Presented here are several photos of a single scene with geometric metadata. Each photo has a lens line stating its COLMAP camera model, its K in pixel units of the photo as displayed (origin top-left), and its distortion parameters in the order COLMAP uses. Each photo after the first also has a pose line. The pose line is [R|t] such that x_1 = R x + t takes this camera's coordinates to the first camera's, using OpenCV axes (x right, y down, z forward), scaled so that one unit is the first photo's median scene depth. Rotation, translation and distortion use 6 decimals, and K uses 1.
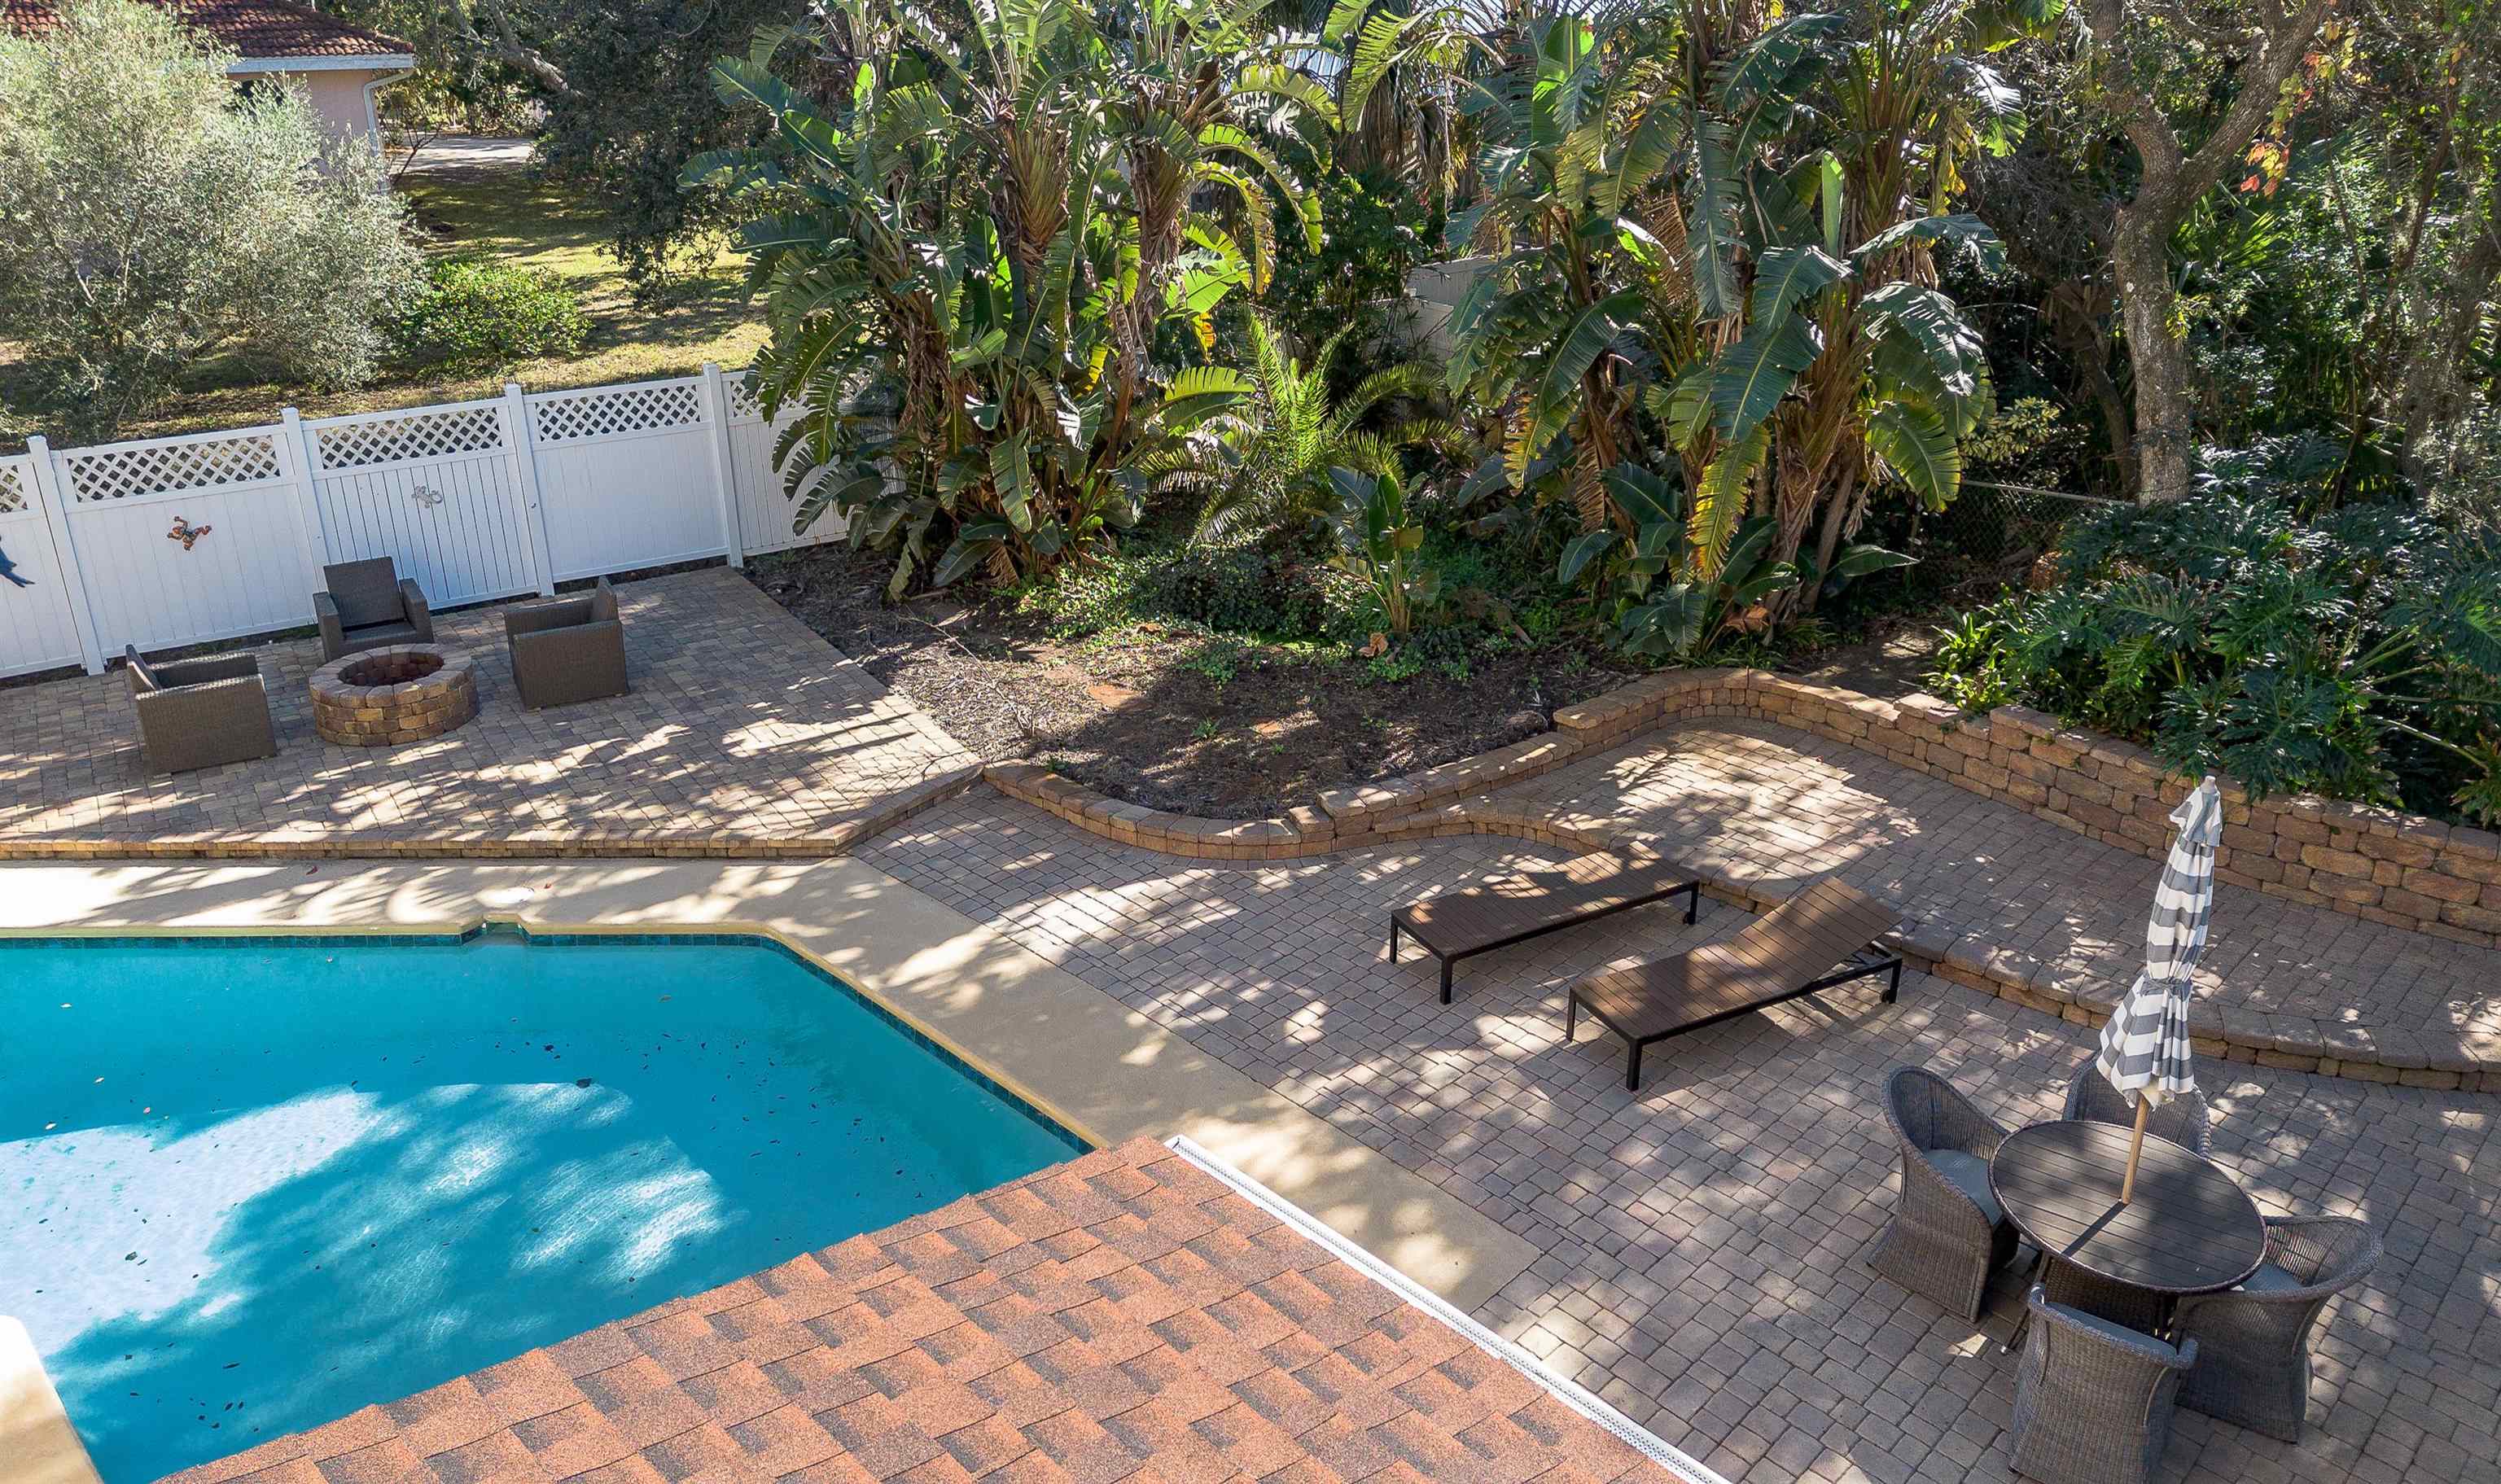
lens RADIAL K [[1671.1, 0, 1326.1], [0, 1671.1, 736.1], [0, 0, 1]] dist [0.043371, -0.043016]
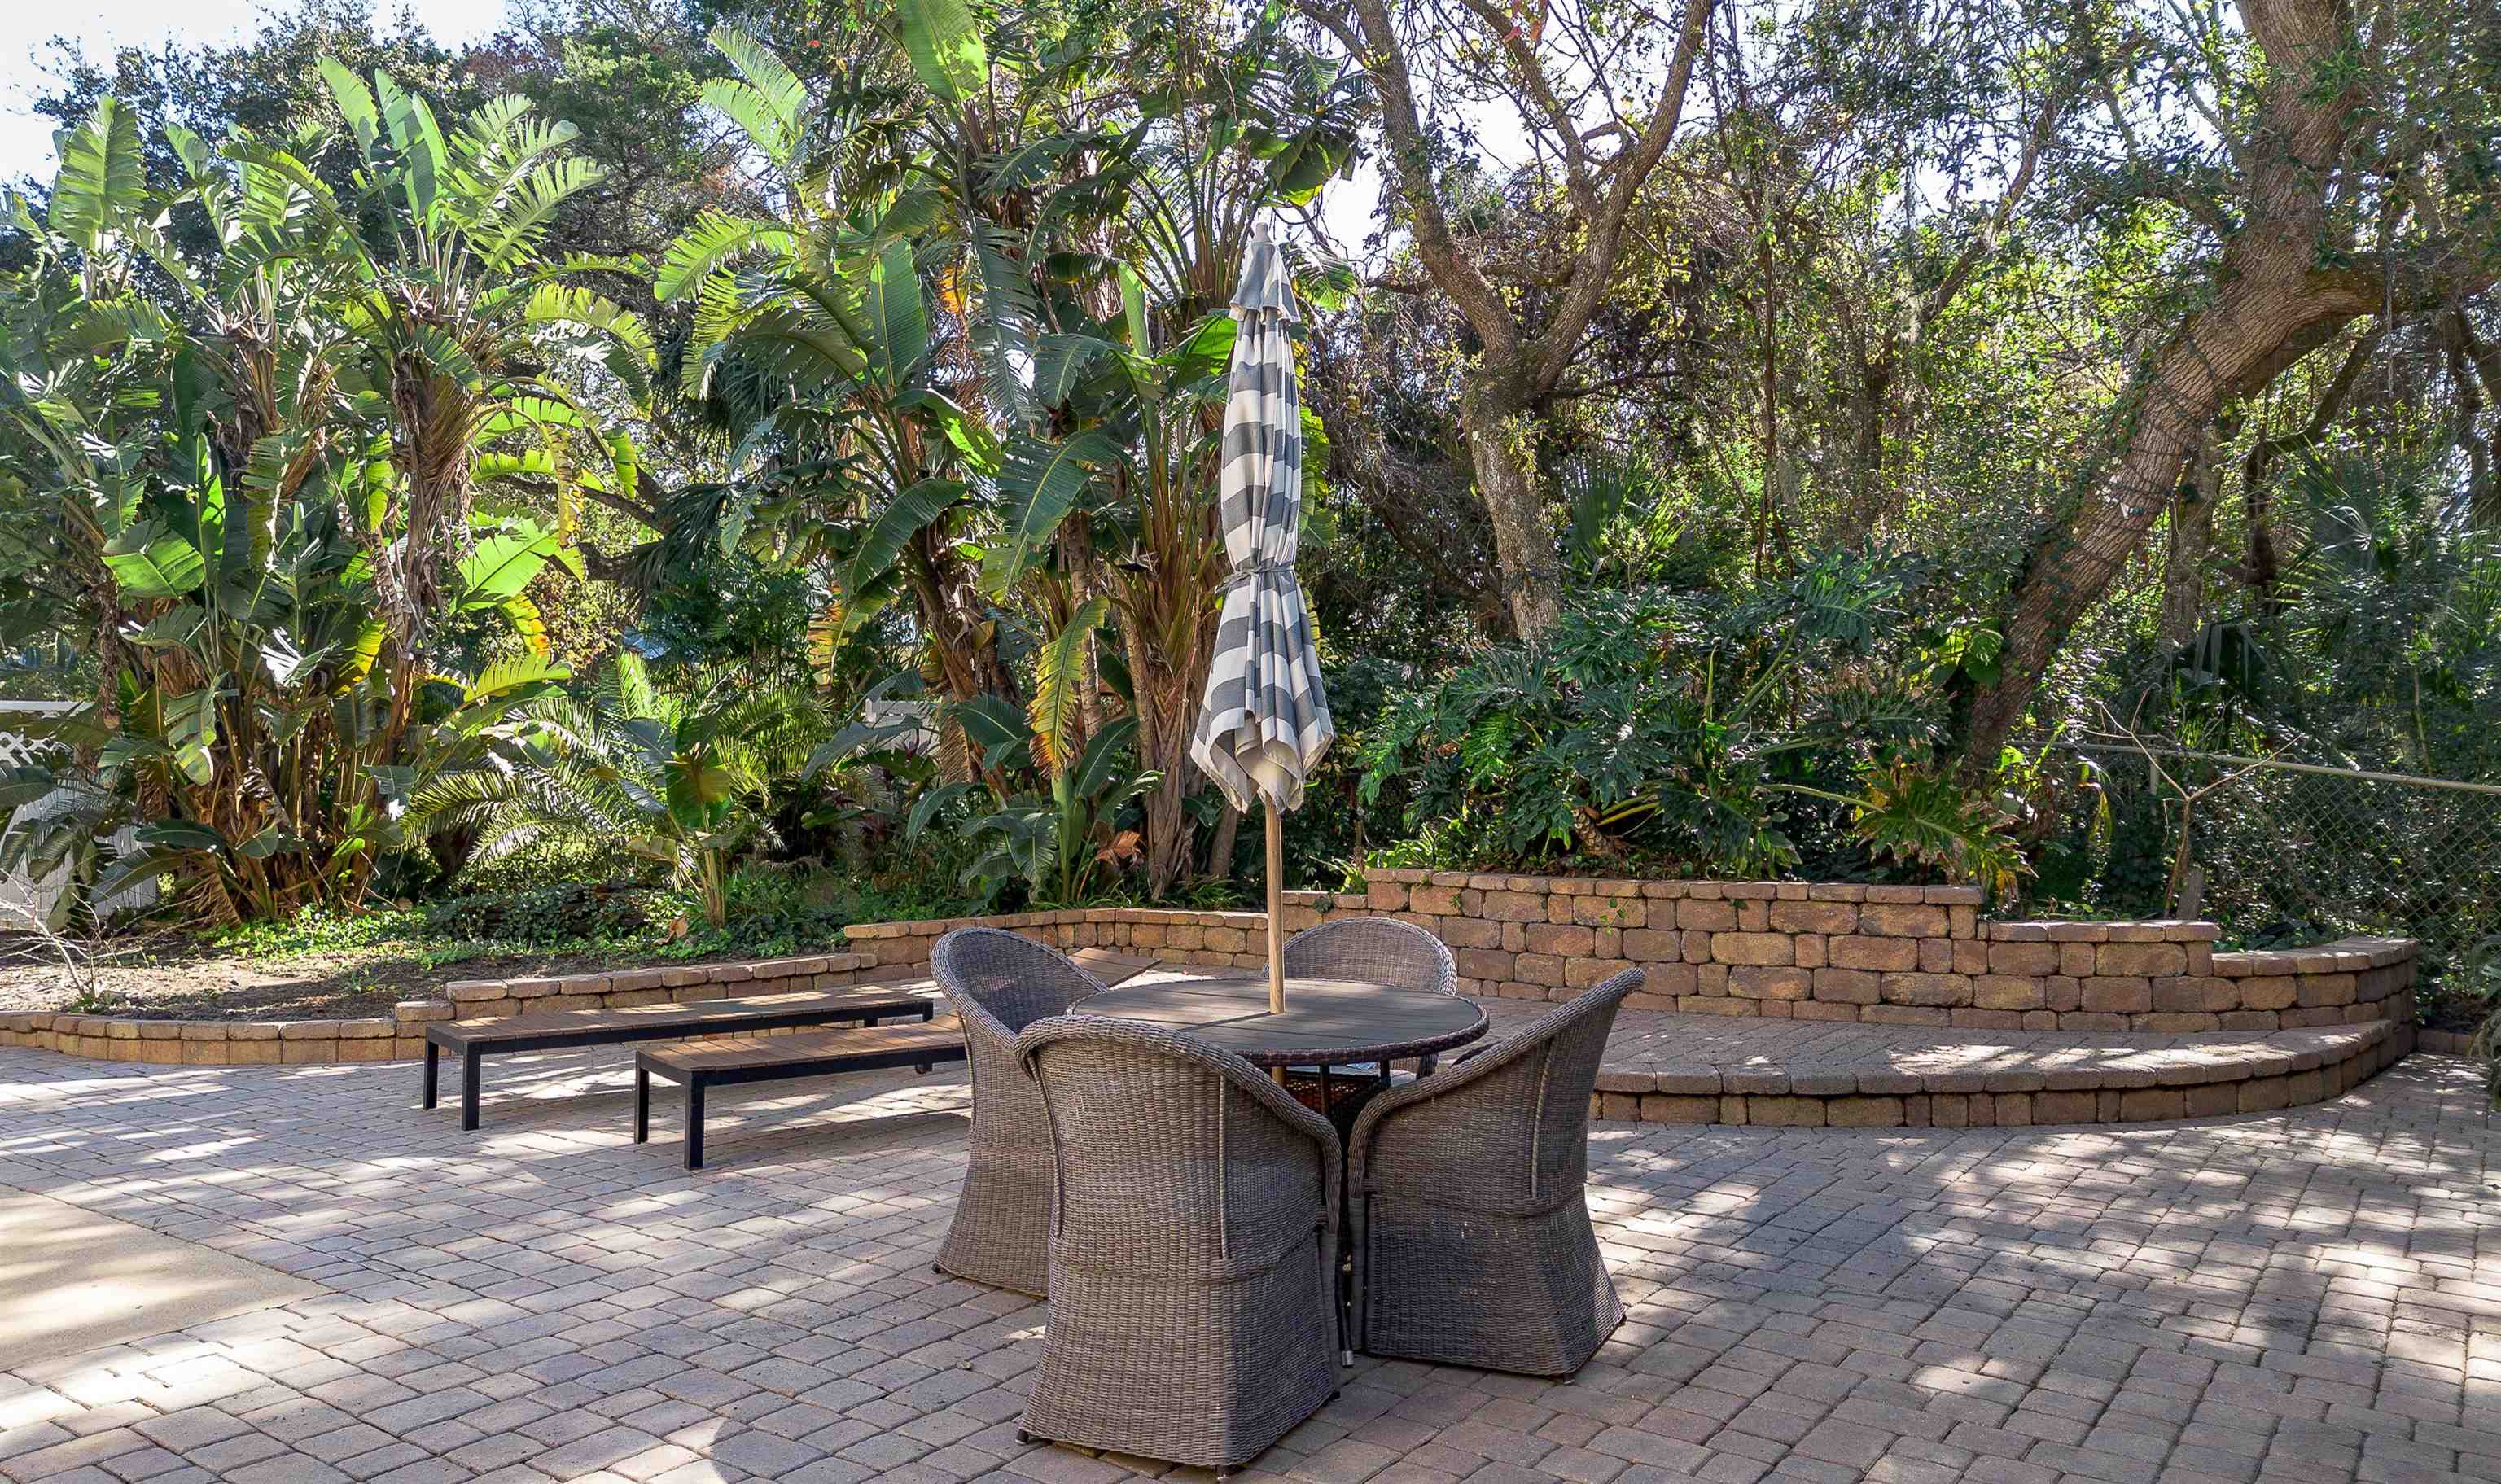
lens RADIAL K [[1725.3, 0, 1250.5], [0, 1725.3, 742.0], [0, 0, 1]] dist [0.053759, -0.000566]
pose [[0.986852, -0.001485, 0.161620, 0.205743], [0.063441, 0.923266, -0.378887, 0.235586], [-0.148656, 0.384159, 0.911221, 0.229004]]
